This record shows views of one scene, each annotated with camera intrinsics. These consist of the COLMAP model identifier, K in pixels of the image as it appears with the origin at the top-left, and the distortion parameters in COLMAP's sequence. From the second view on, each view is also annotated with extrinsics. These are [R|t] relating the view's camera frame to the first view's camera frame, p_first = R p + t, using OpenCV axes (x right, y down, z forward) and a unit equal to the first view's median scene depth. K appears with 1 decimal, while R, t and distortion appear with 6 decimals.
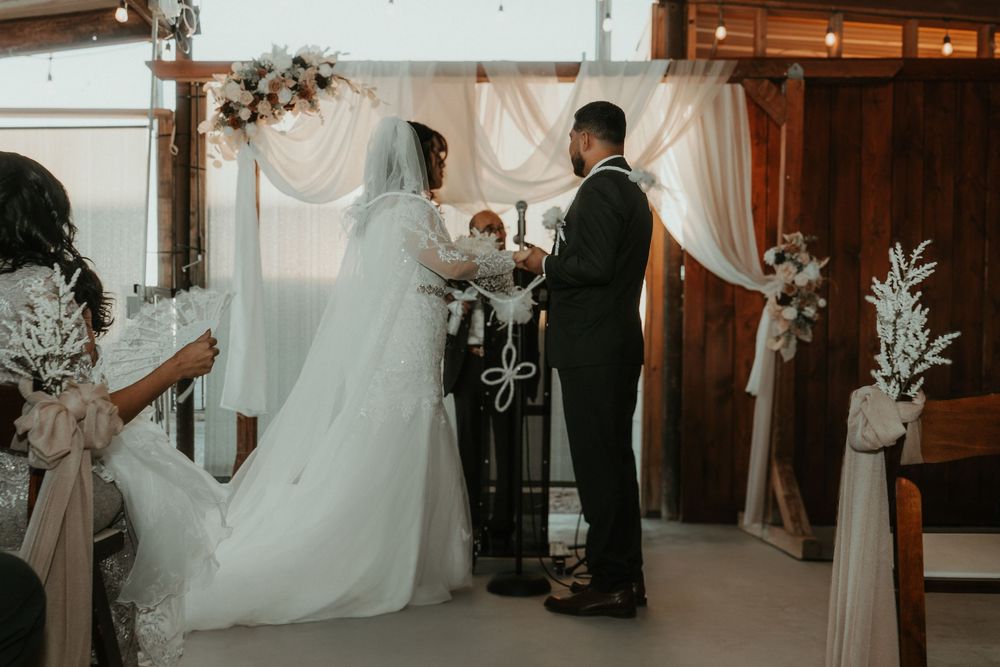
lens RADIAL K [[989.3, 0, 488.5], [0, 989.3, 383.0], [0, 0, 1]] dist [0.005506, 0.000000]
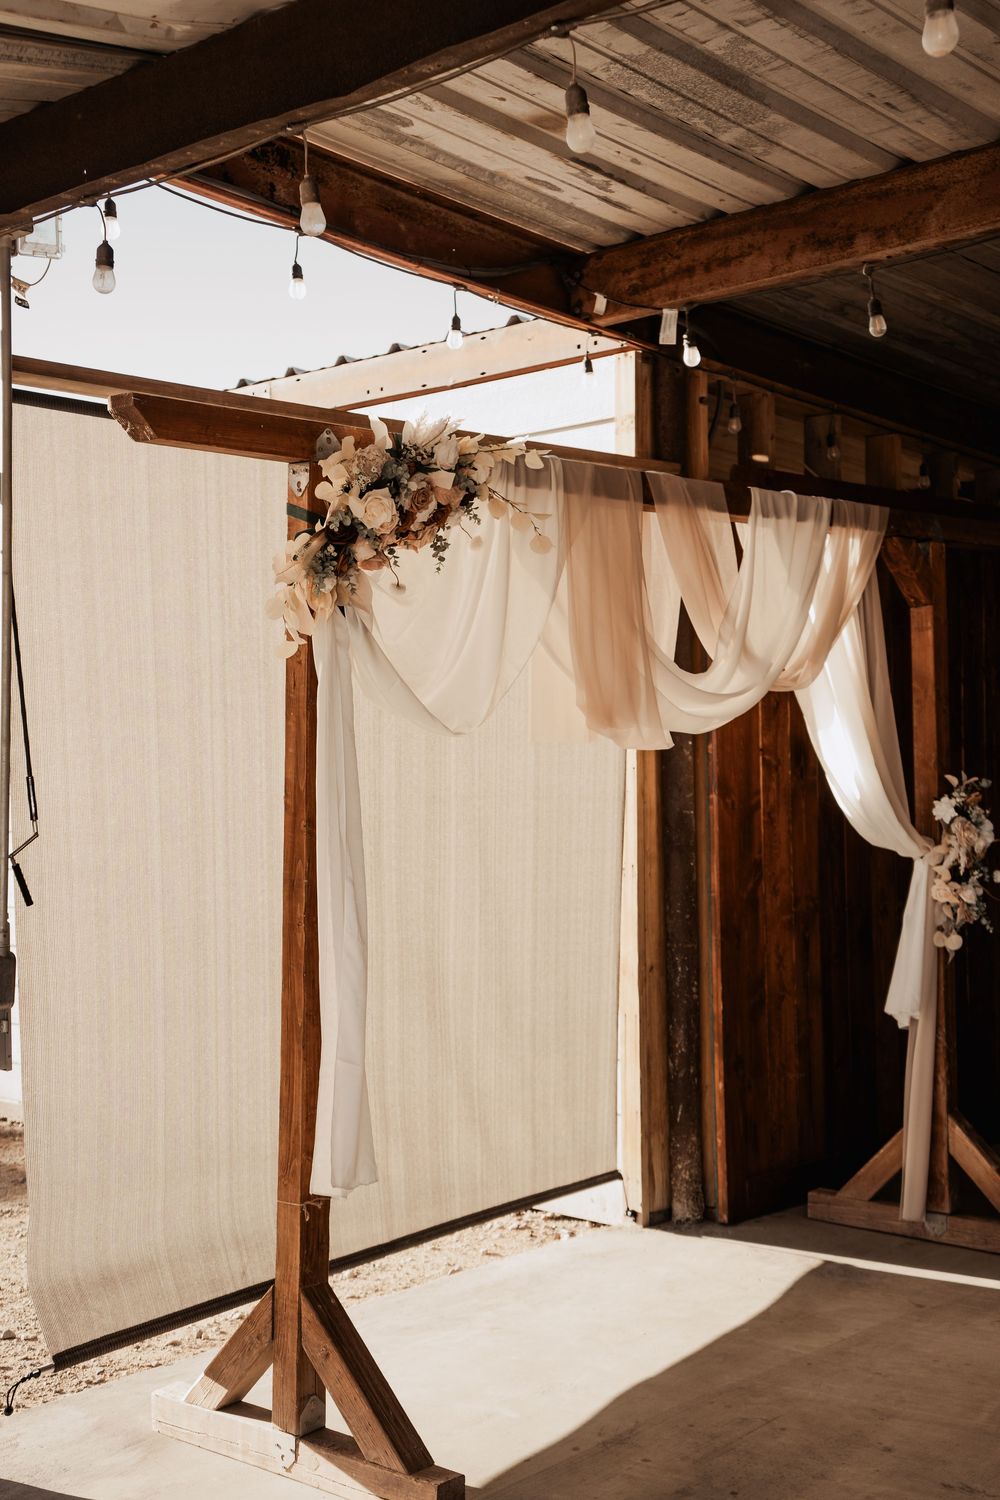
lens RADIAL K [[1863.6, 0, 491.5], [0, 1863.6, 757.2], [0, 0, 1]] dist [0.148153, 0.000000]
pose [[0.671500, -0.022931, 0.740649, -0.847691], [0.025145, 0.999651, 0.008153, -0.178528], [-0.740577, 0.013149, 0.671842, 0.365040]]
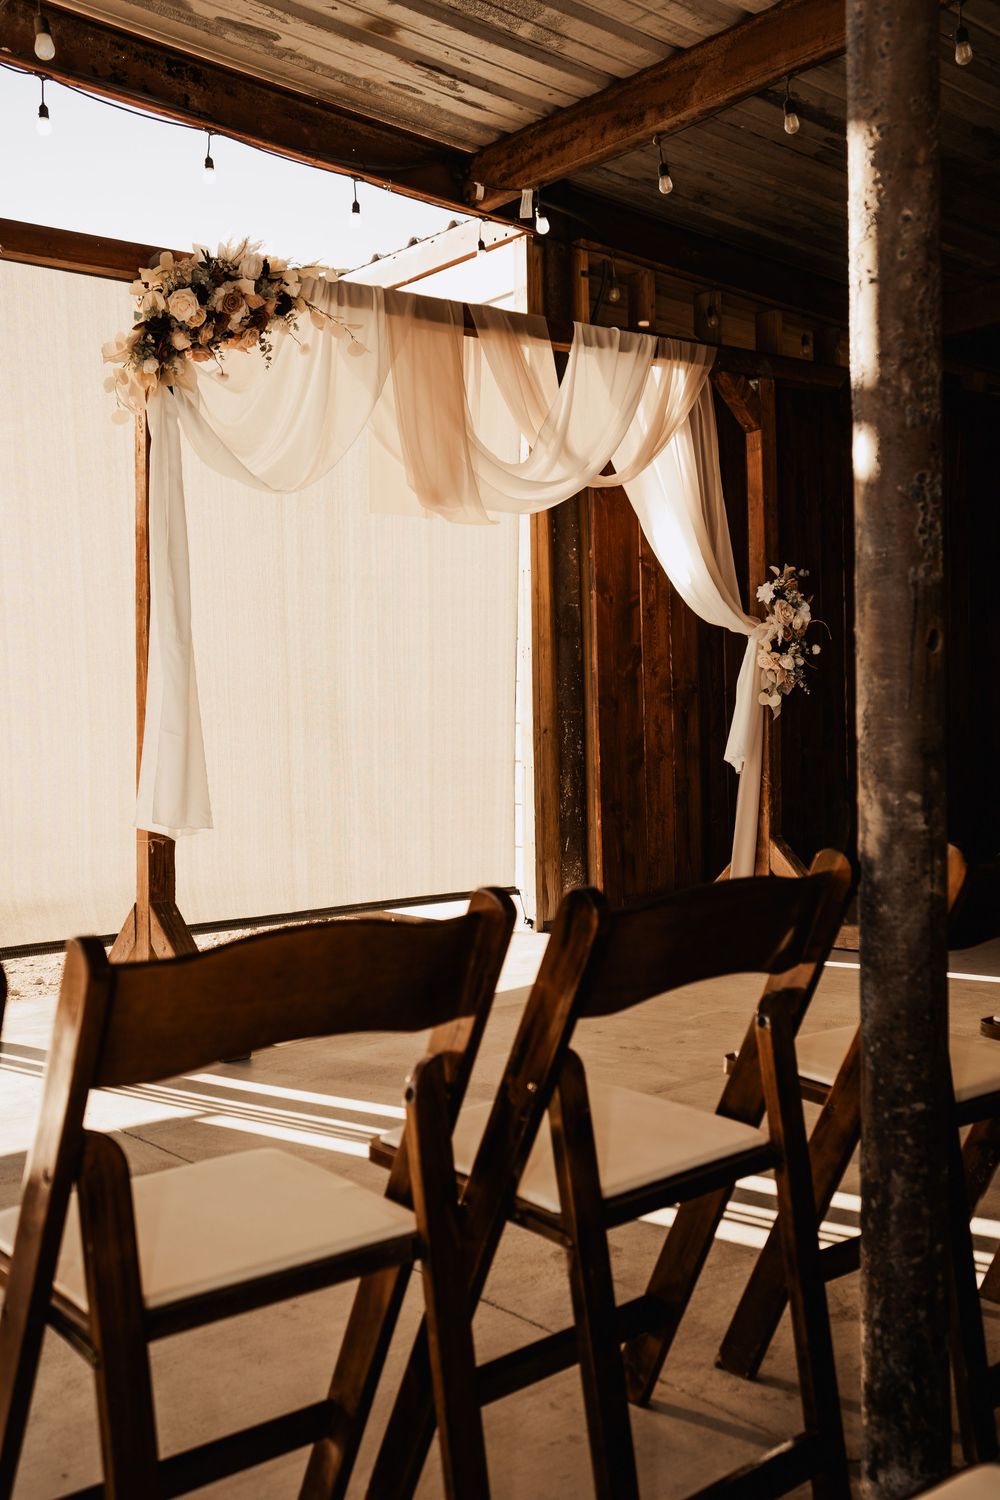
lens RADIAL K [[1539.7, 0, 501.2], [0, 1539.7, 747.4], [0, 0, 1]] dist [0.031314, 0.000000]
pose [[0.766481, -0.045625, 0.640644, -0.705114], [0.034370, 0.998958, 0.030023, -0.044472], [-0.641346, -0.000993, 0.767251, 0.148717]]
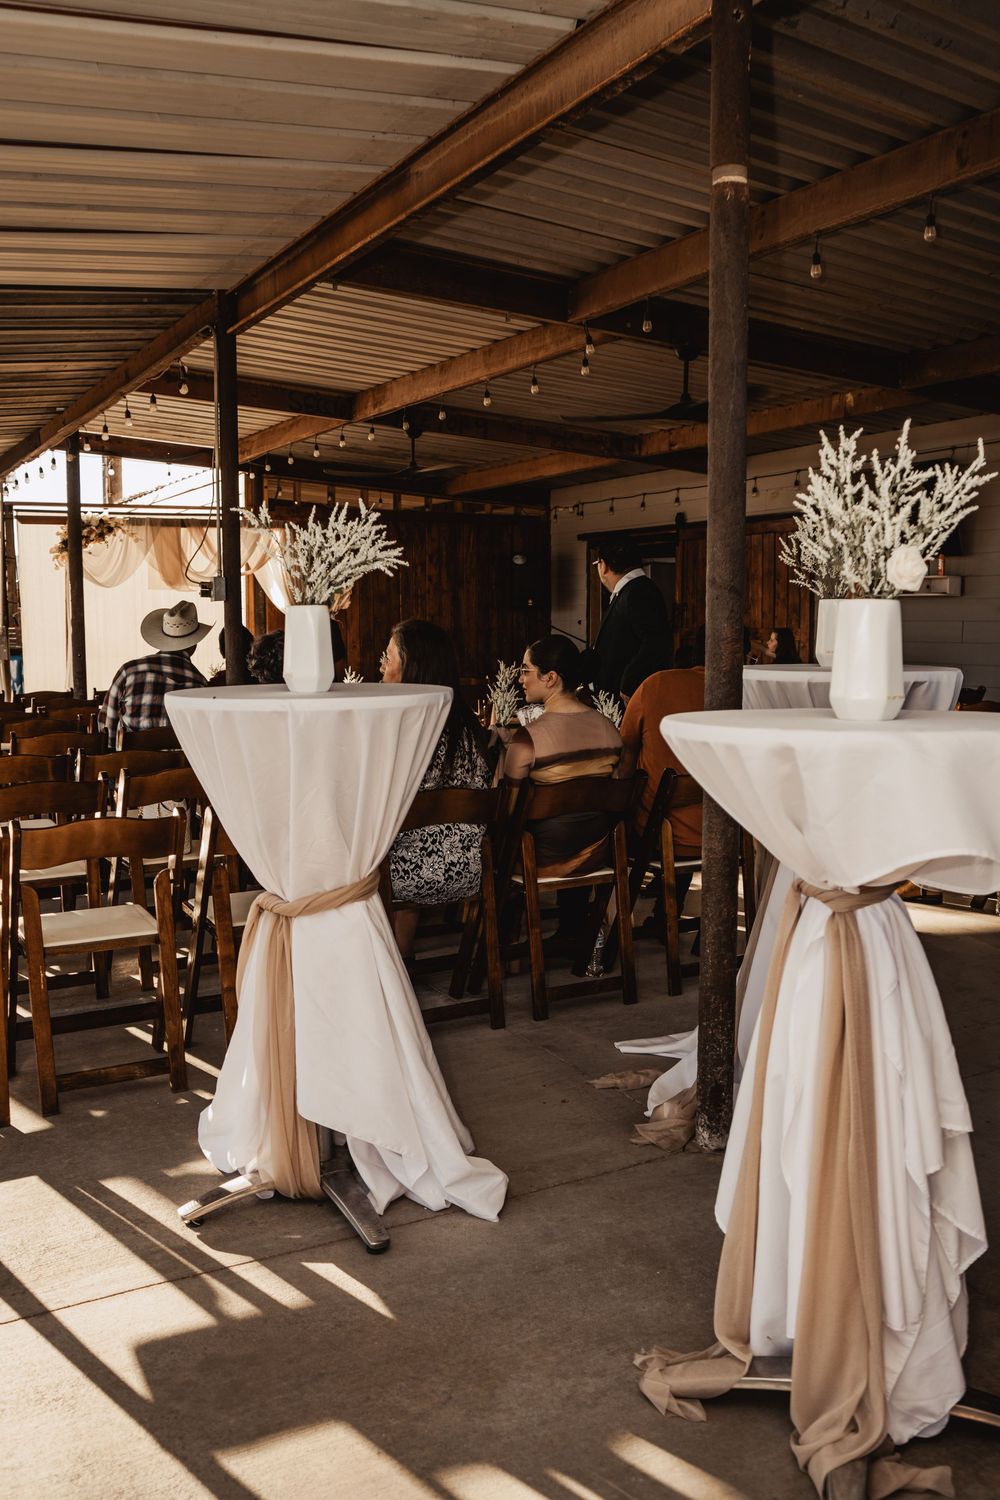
lens RADIAL K [[1288.9, 0, 503.6], [0, 1288.9, 749.4], [0, 0, 1]] dist [-0.083823, -0.009119]
pose [[0.857905, -0.068112, 0.509274, -0.844138], [0.018838, 0.994678, 0.101297, -0.101297], [-0.513463, -0.077310, 0.854622, -1.717585]]
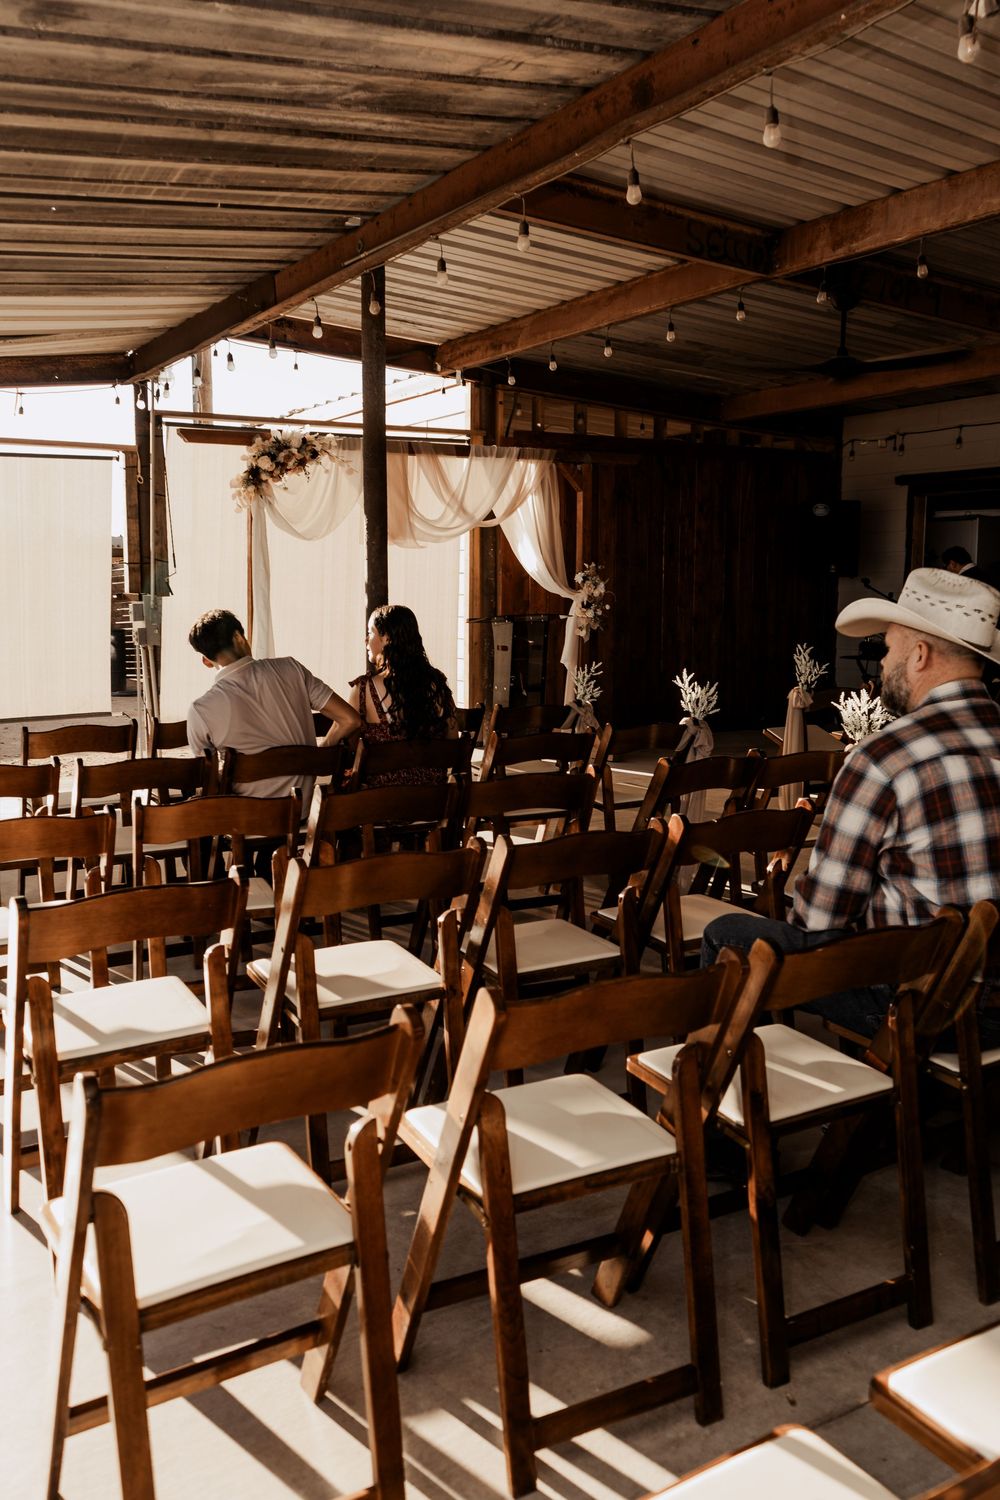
lens RADIAL K [[1278.0, 0, 489.4], [0, 1278.0, 748.5], [0, 0, 1]] dist [-0.005807, -0.001027]
pose [[0.853772, -0.077344, 0.514871, -0.914231], [0.010464, 0.991254, 0.131554, -0.125620], [-0.520543, -0.106929, 0.847114, -0.701298]]
